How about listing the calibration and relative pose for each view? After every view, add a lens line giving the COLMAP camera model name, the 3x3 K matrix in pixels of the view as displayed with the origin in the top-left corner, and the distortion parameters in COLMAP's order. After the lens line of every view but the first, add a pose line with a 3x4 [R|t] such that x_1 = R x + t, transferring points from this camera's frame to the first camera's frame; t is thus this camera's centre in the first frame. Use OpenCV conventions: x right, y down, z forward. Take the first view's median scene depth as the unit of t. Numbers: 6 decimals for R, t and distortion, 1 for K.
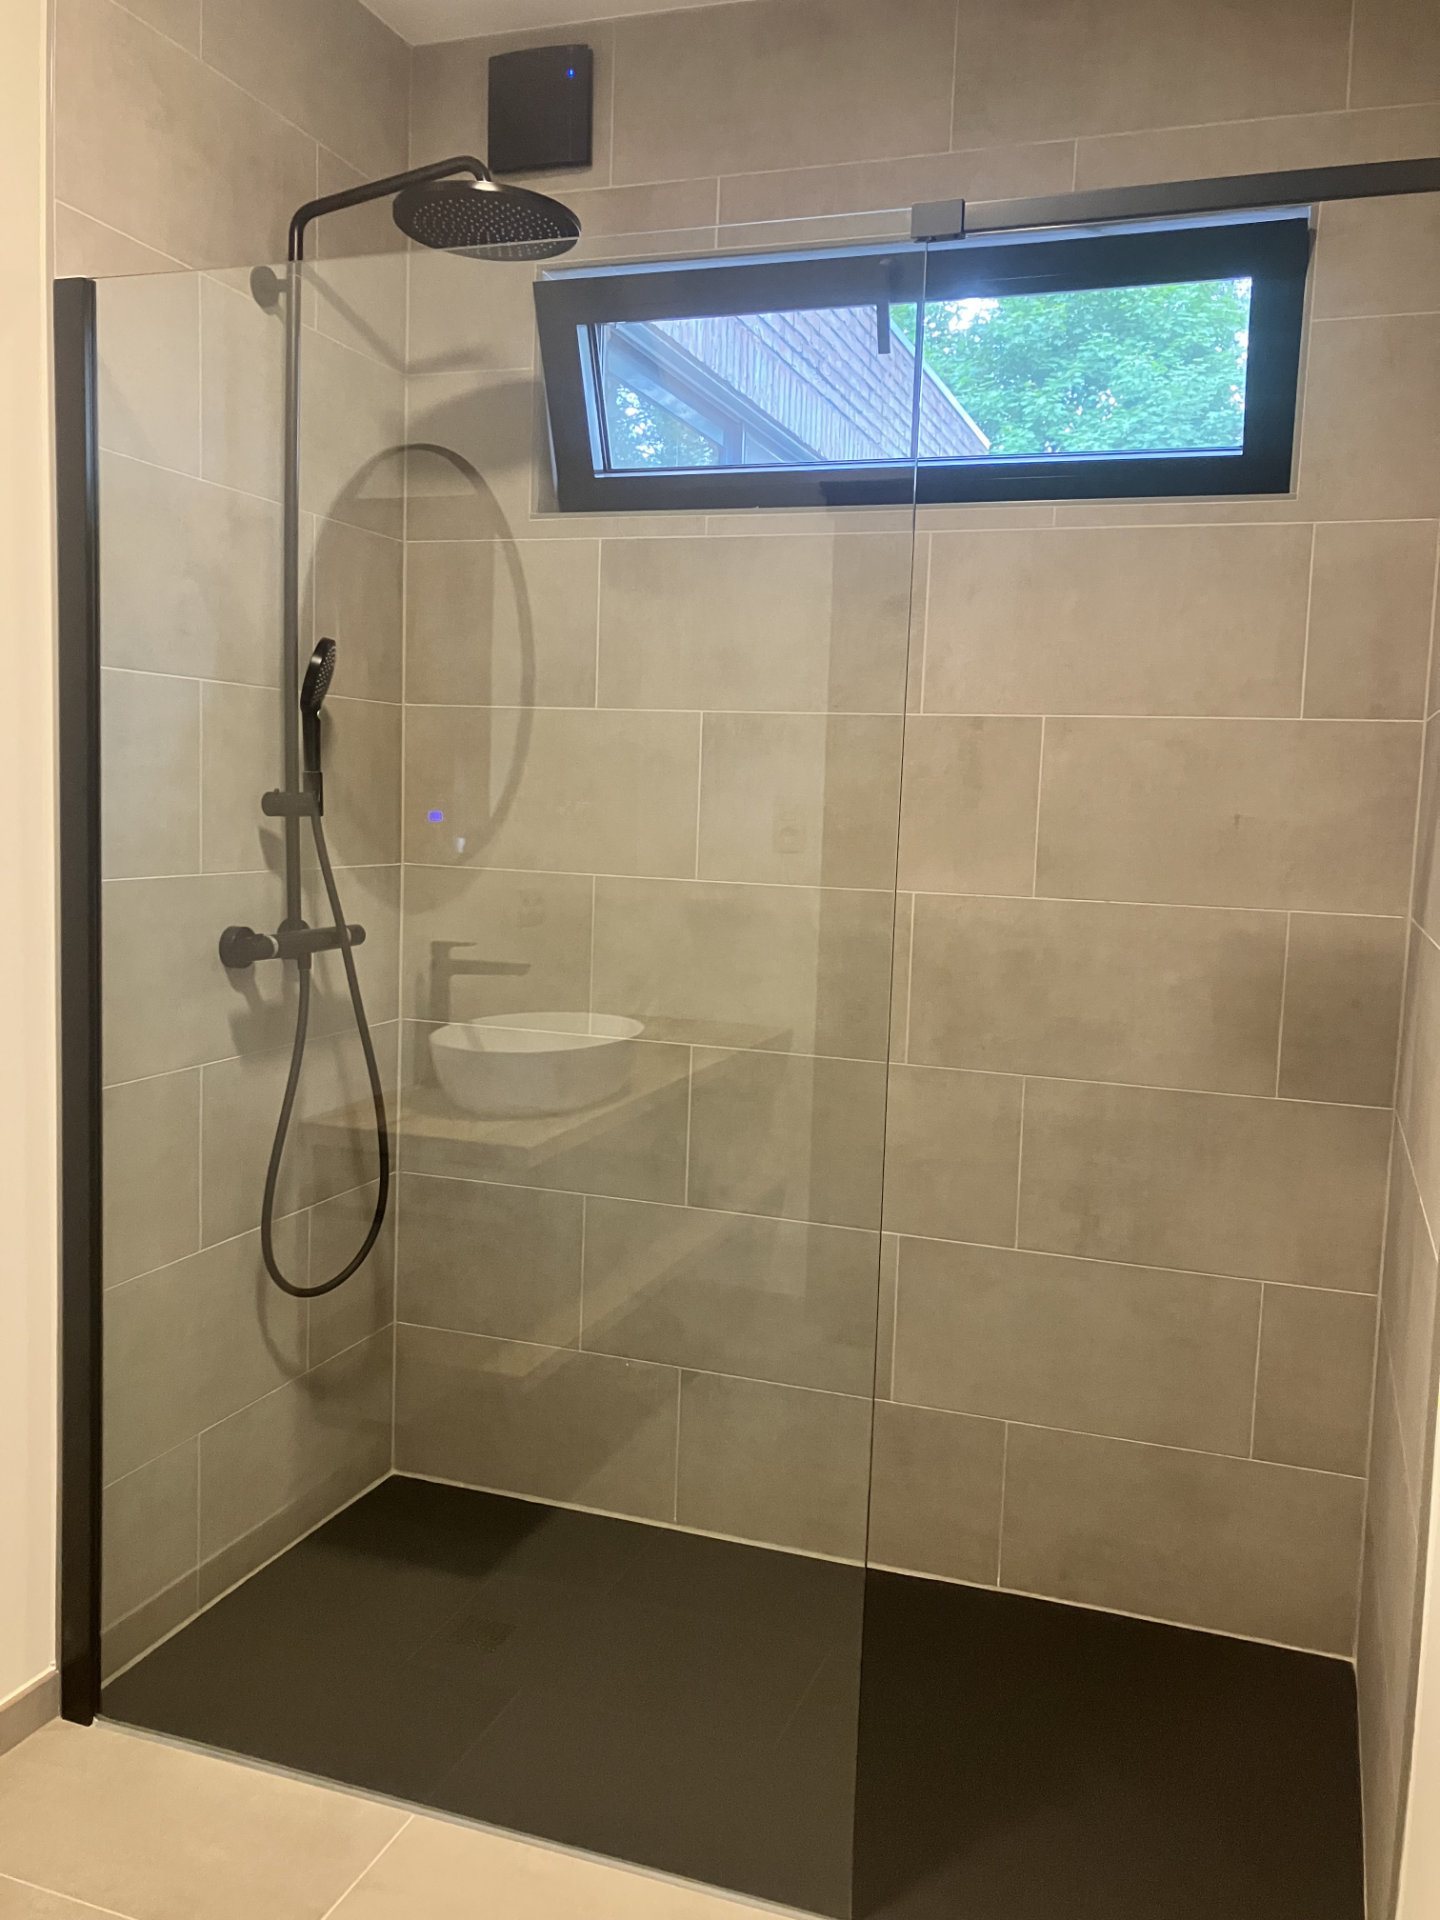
lens RADIAL K [[1575.9, 0, 716.2], [0, 1575.9, 963.5], [0, 0, 1]] dist [0.054583, -0.072319]
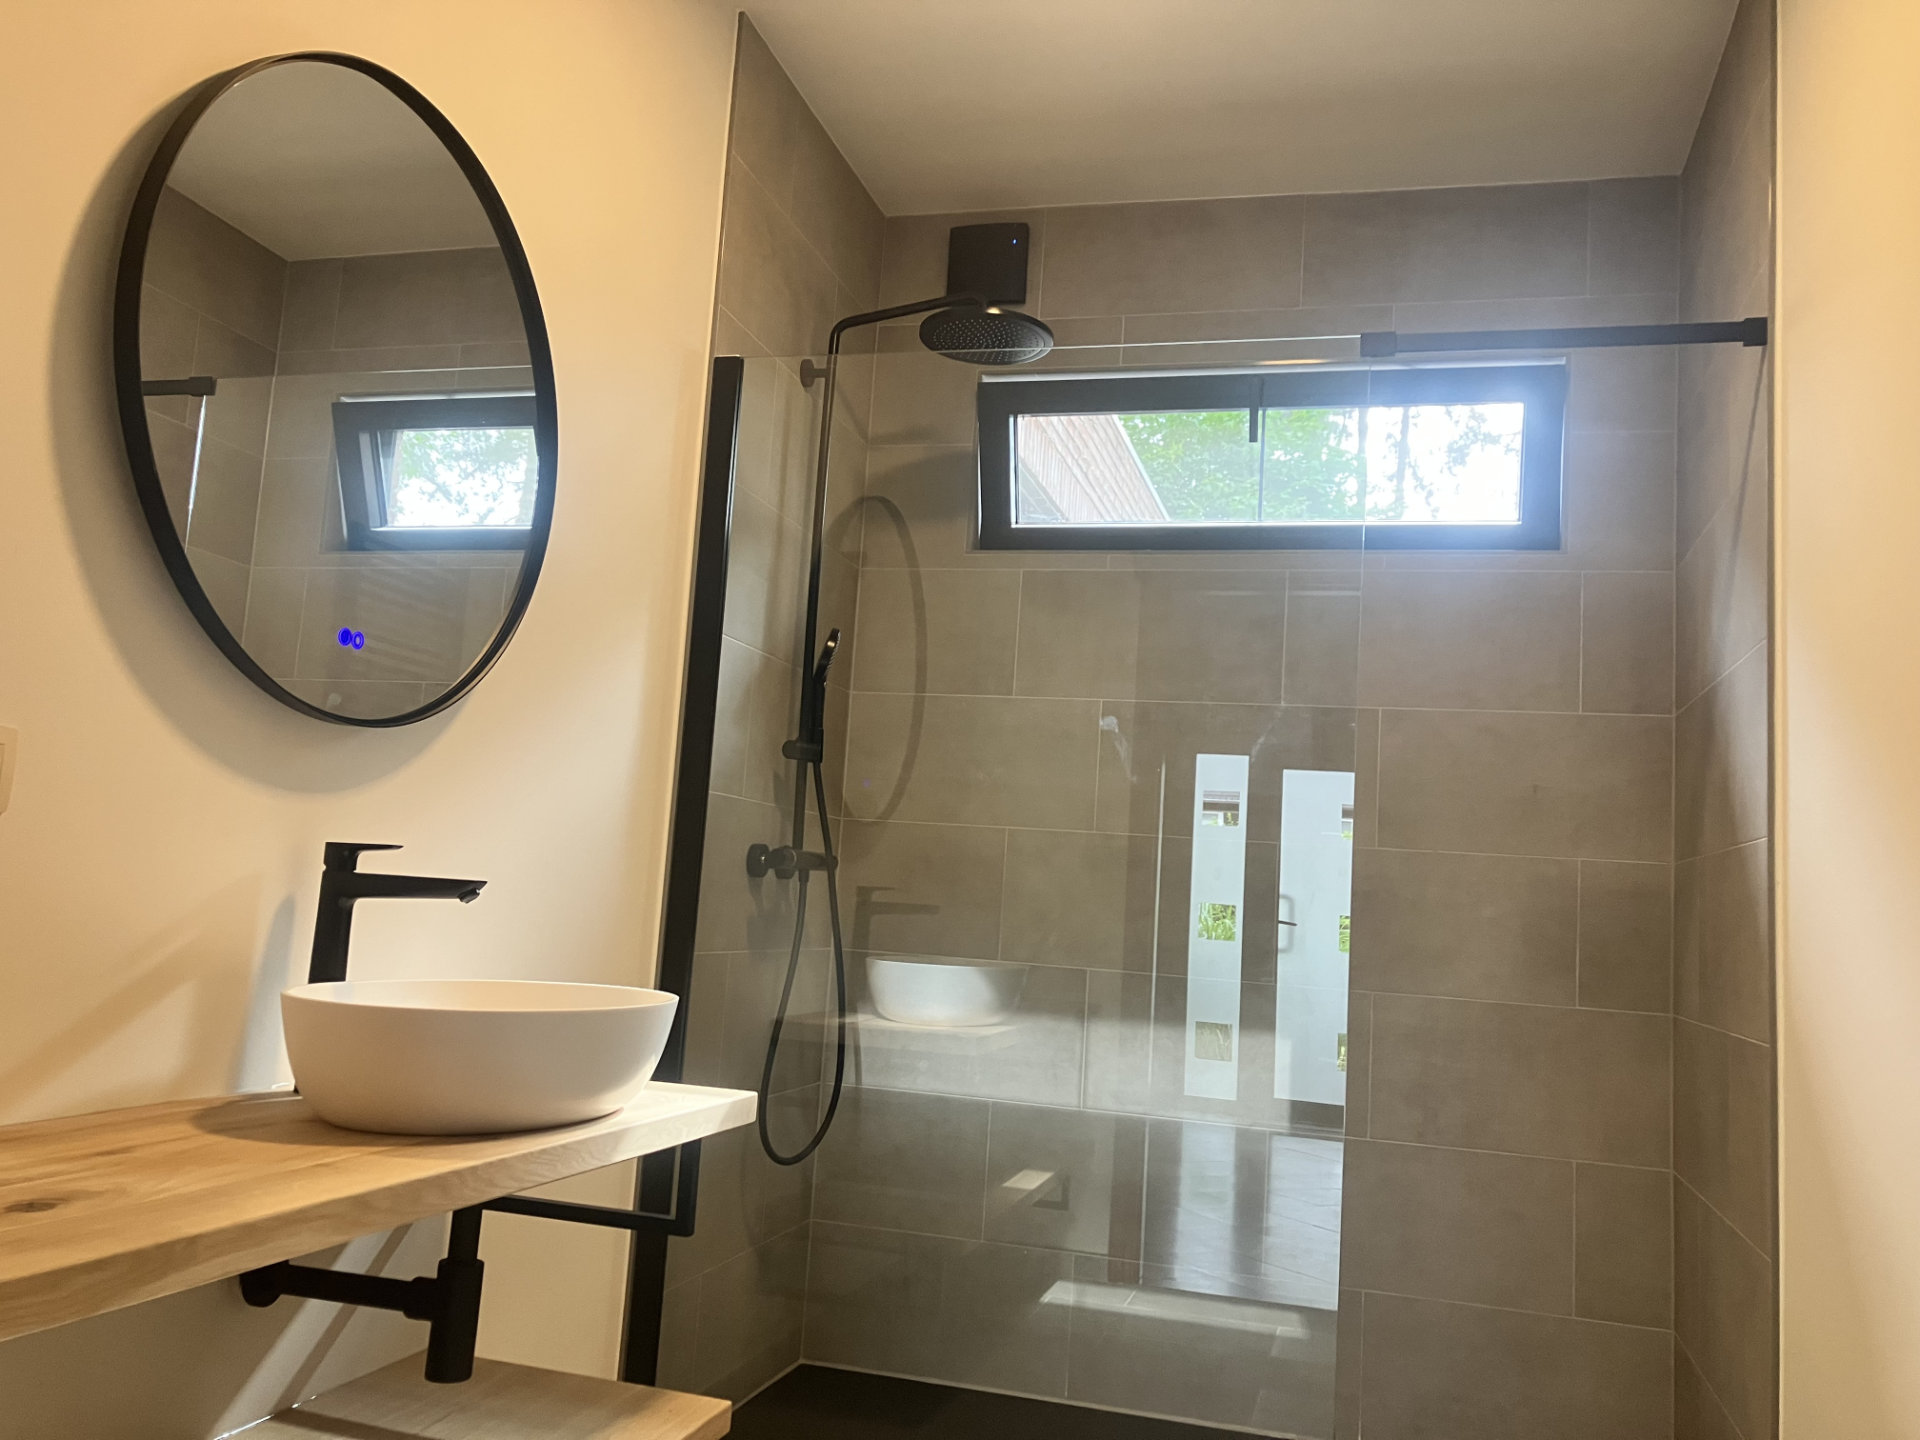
lens RADIAL K [[1575.9, 0, 941.2], [0, 1575.9, 717.1], [0, 0, 1]] dist [0.054583, -0.072319]
pose [[0.997087, 0.040574, 0.064588, -0.220920], [-0.025466, 0.975275, -0.219522, 0.135496], [-0.071898, 0.217237, 0.973467, -0.224787]]
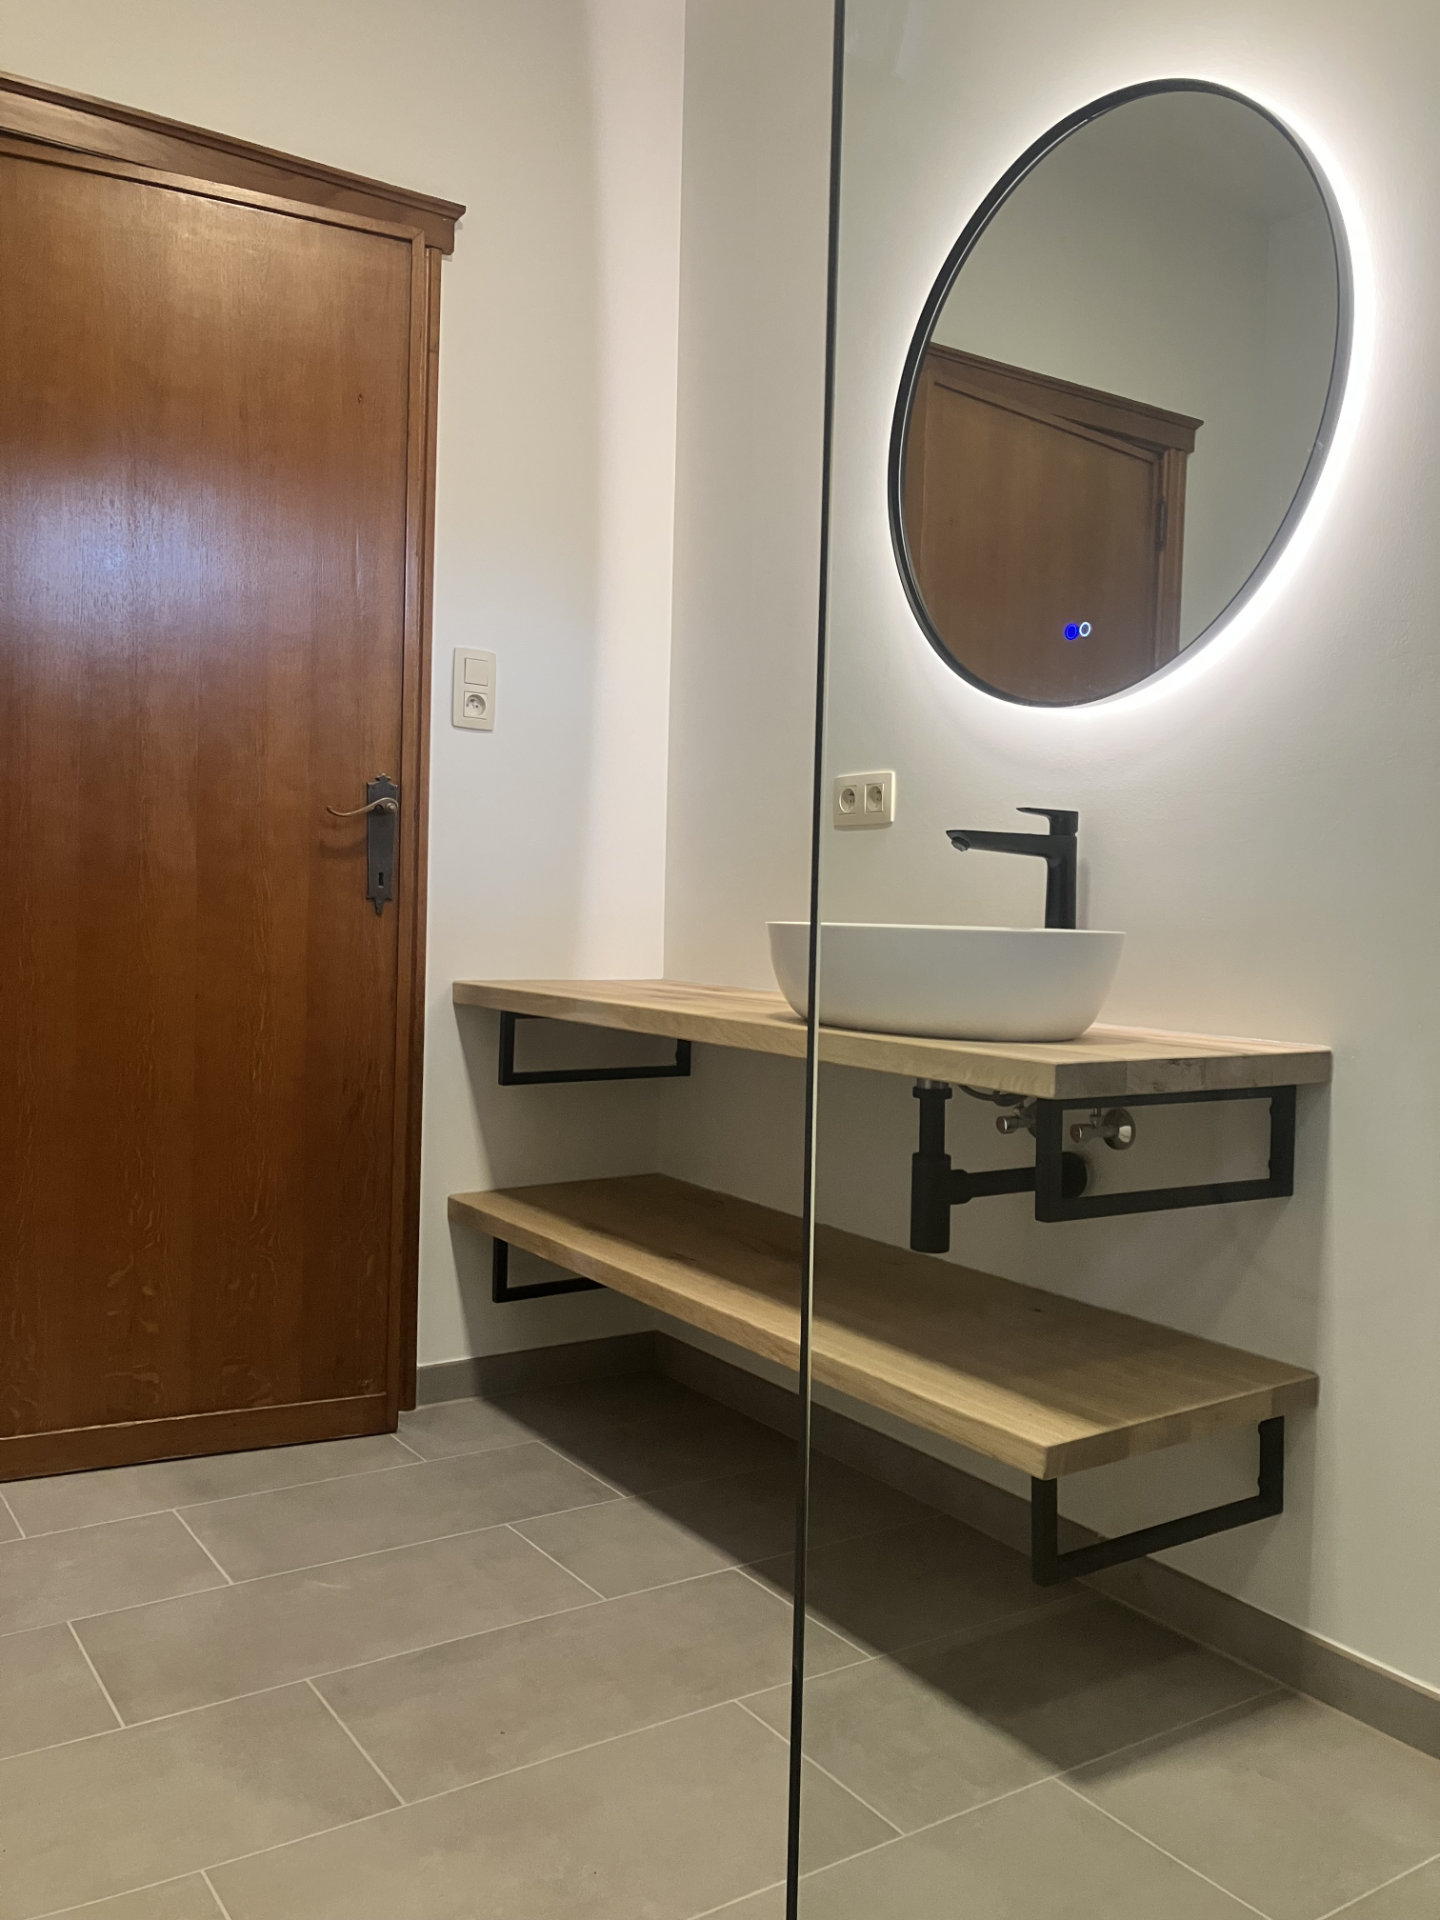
lens RADIAL K [[1575.9, 0, 718.0], [0, 1575.9, 960.3], [0, 0, 1]] dist [0.054583, -0.072319]
pose [[-0.600121, -0.027871, -0.799423, 0.315973], [-0.135037, 0.988579, 0.066905, 0.085658], [0.788429, 0.148103, -0.597031, 0.868821]]
